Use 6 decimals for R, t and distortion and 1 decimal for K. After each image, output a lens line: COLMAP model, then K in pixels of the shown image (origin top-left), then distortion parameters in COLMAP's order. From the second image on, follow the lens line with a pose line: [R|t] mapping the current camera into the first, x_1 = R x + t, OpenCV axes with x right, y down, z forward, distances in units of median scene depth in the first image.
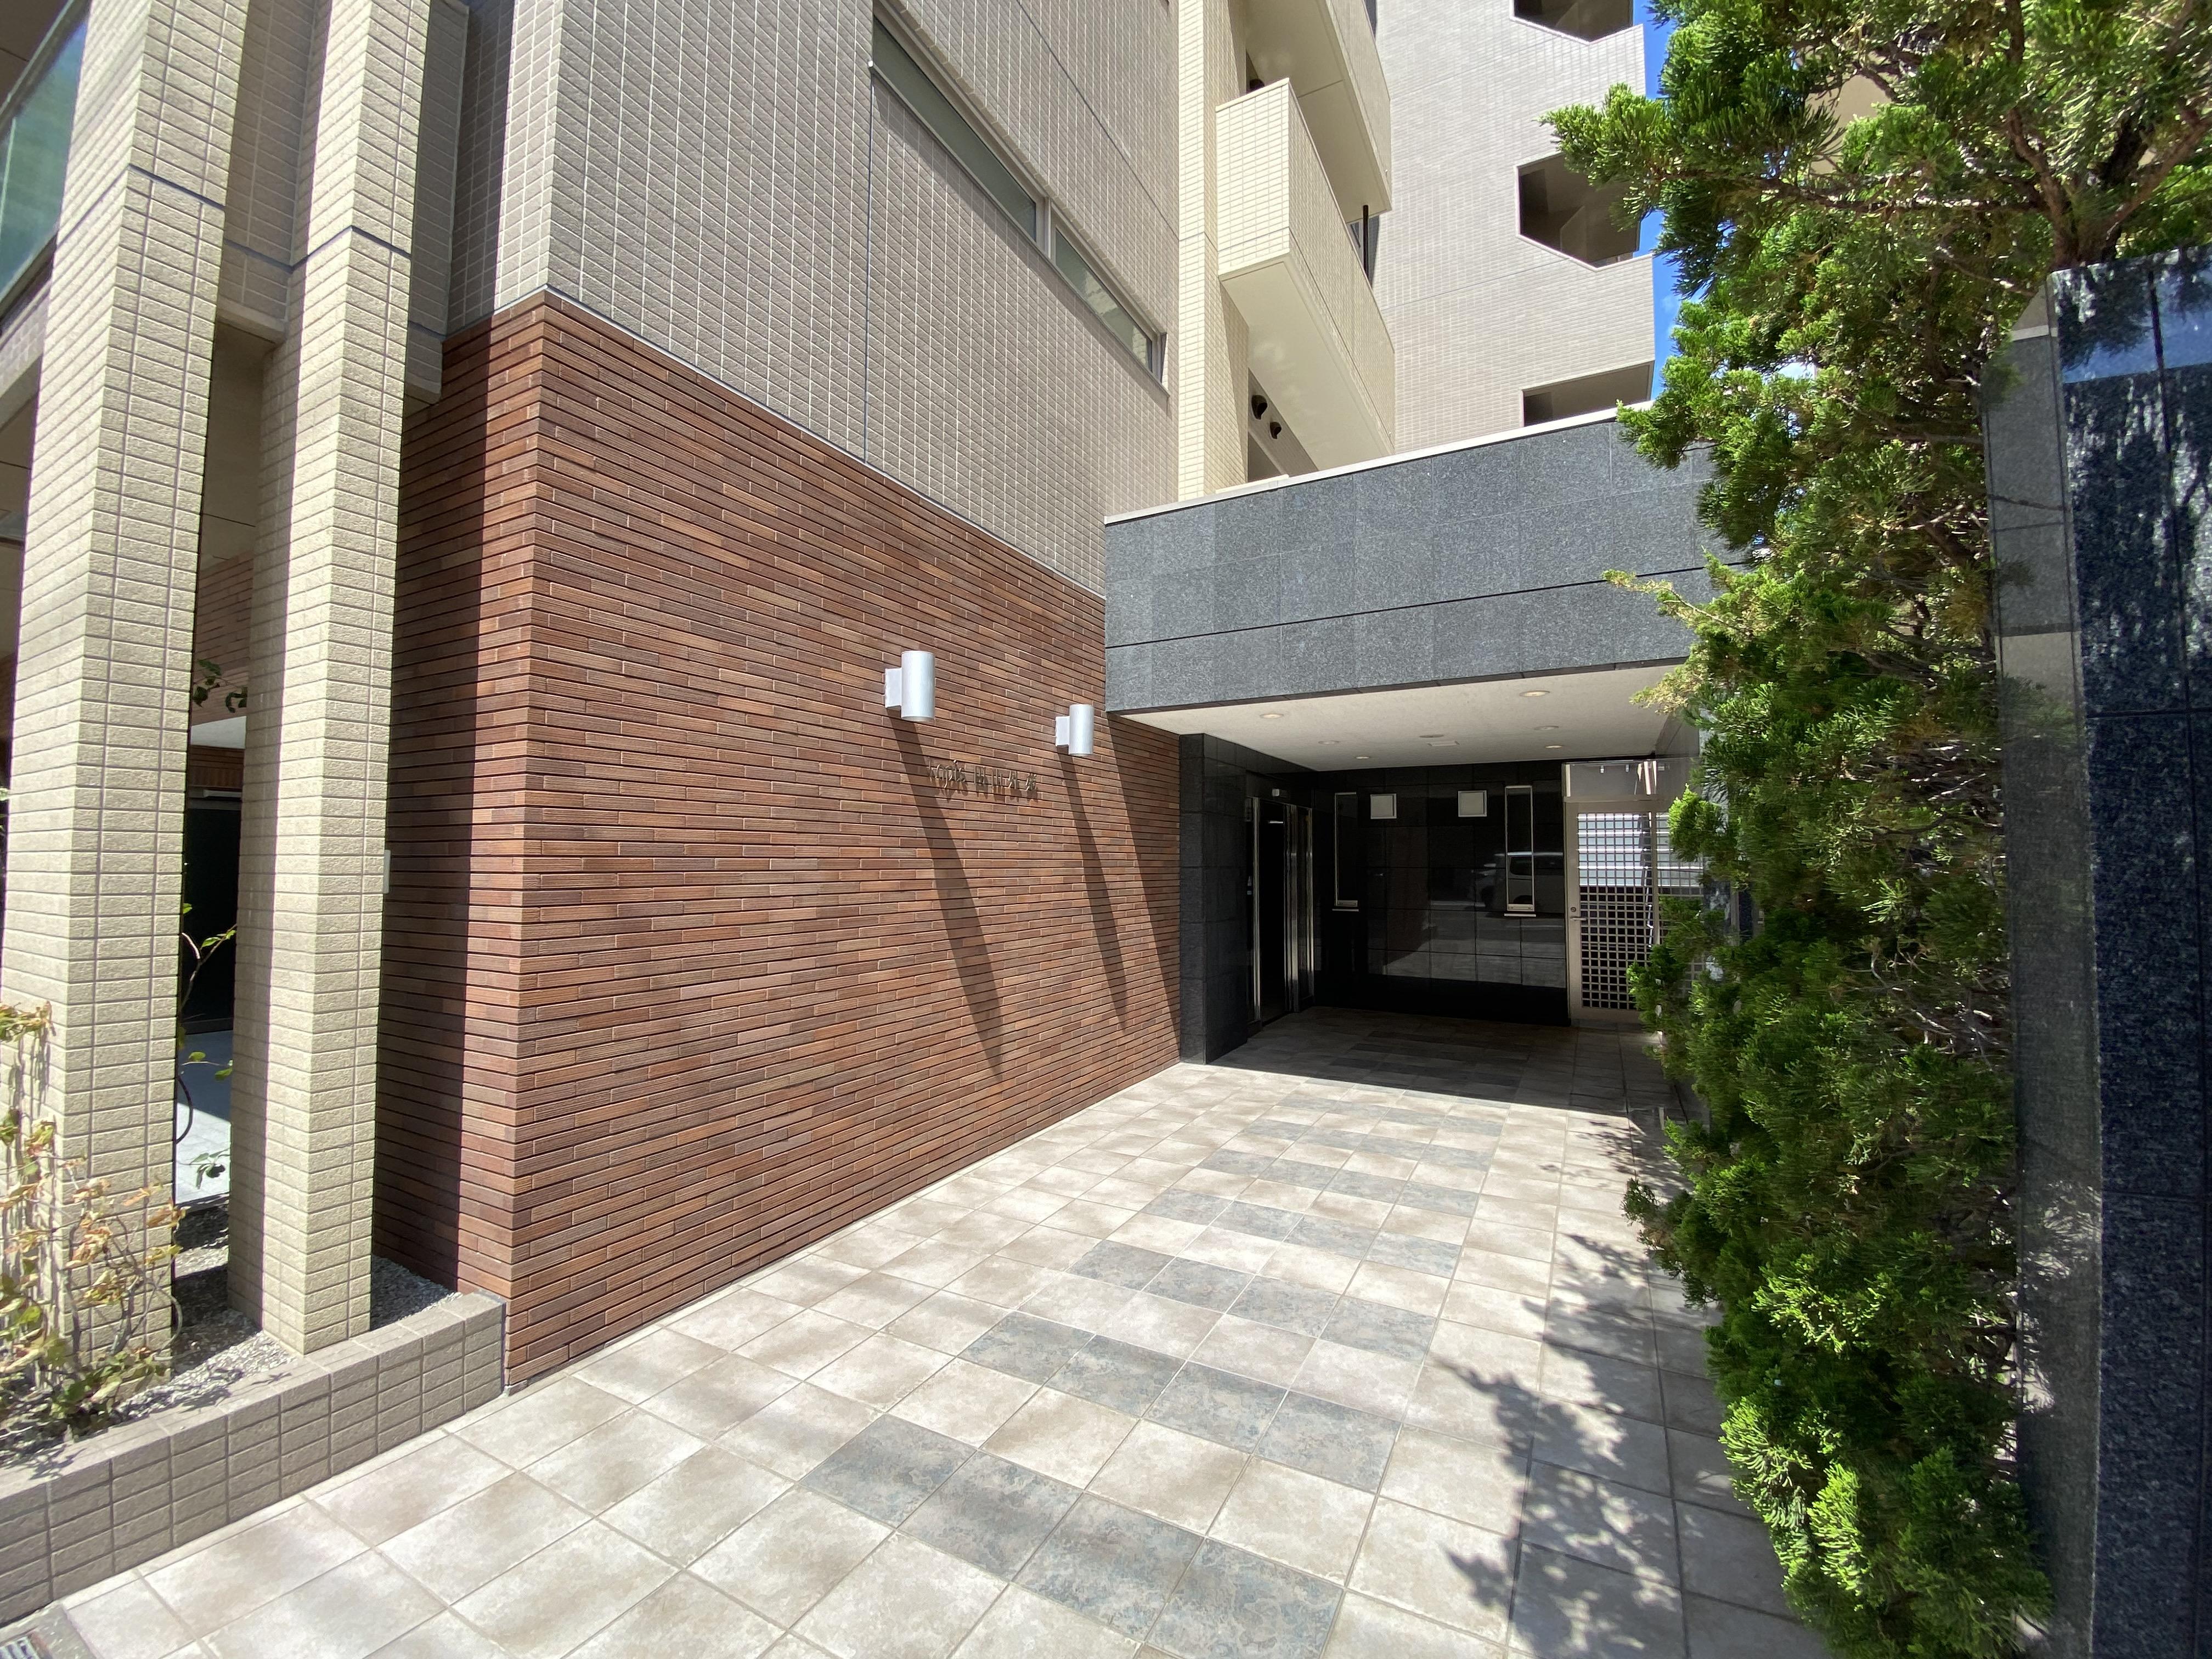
lens RADIAL K [[891.6, 0, 1099.4], [0, 891.6, 826.8], [0, 0, 1]] dist [0.001089, 0.000026]
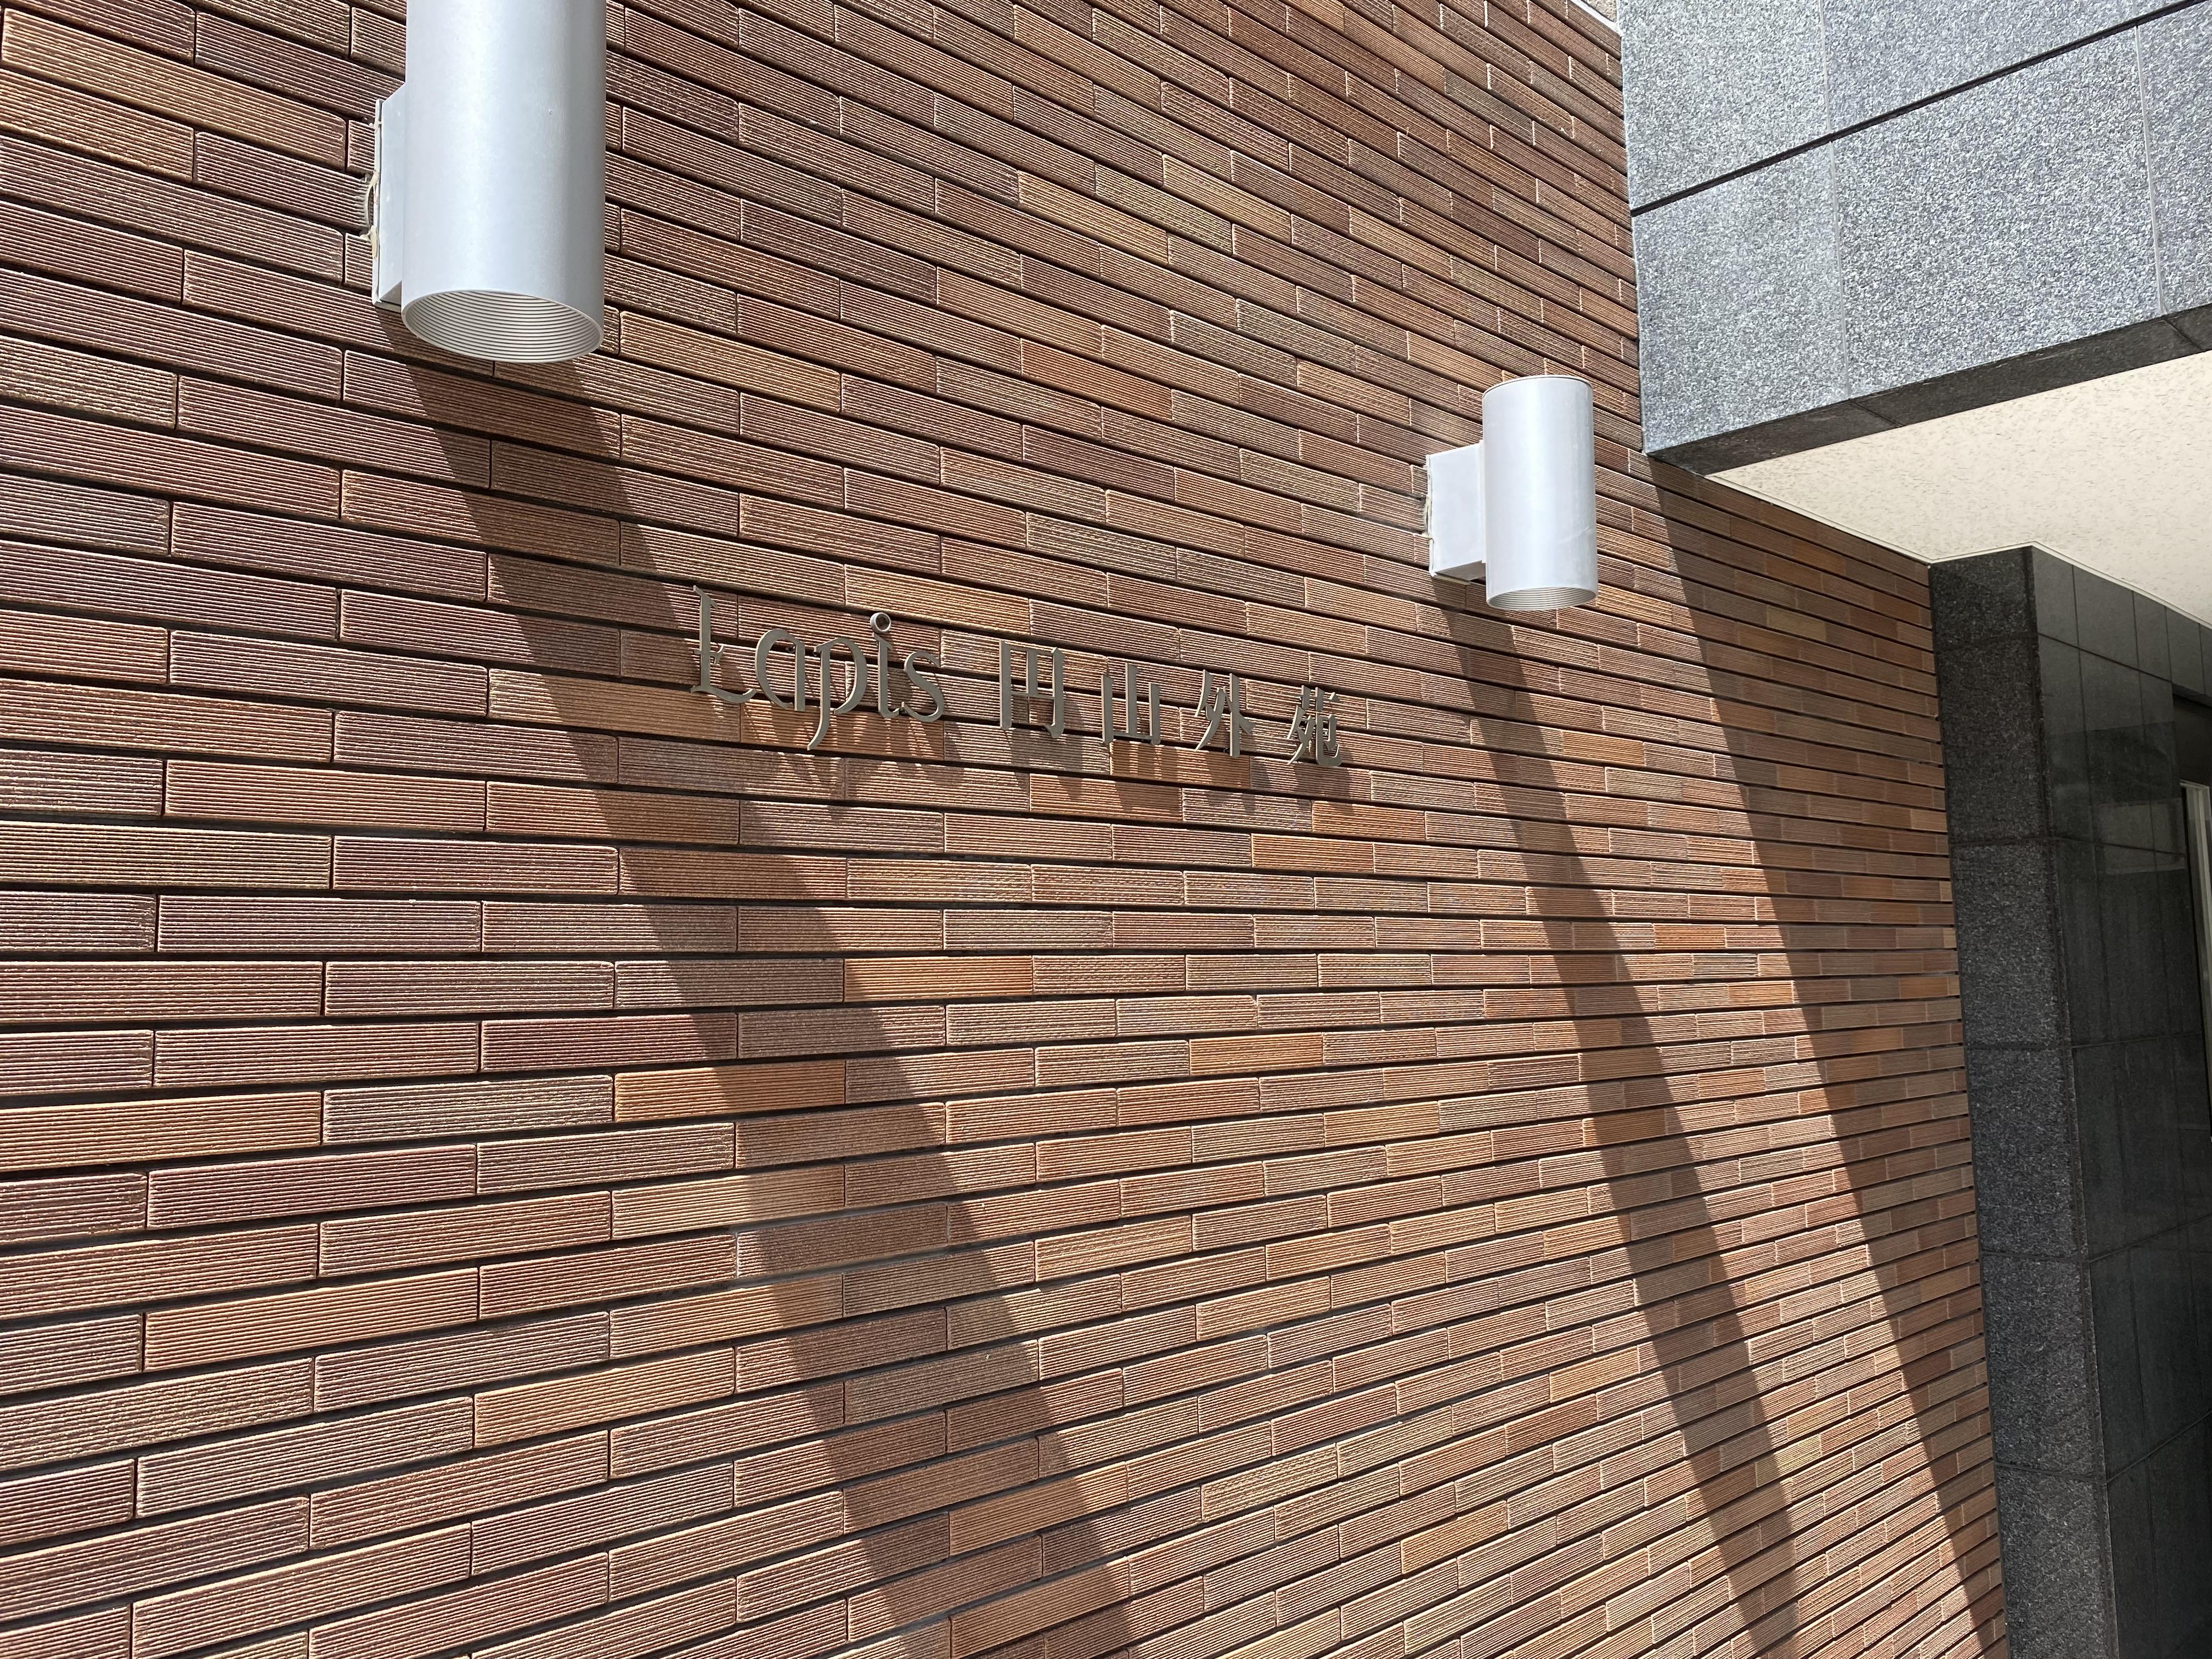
lens RADIAL K [[1676.5, 0, 1113.8], [0, 1676.5, 829.3], [0, 0, 1]] dist [0.010142, -0.001985]
pose [[0.952711, -0.055237, -0.298815, 0.000003], [0.039694, 0.997536, -0.057842, -0.001532], [0.301274, 0.043246, 0.952556, 0.556804]]
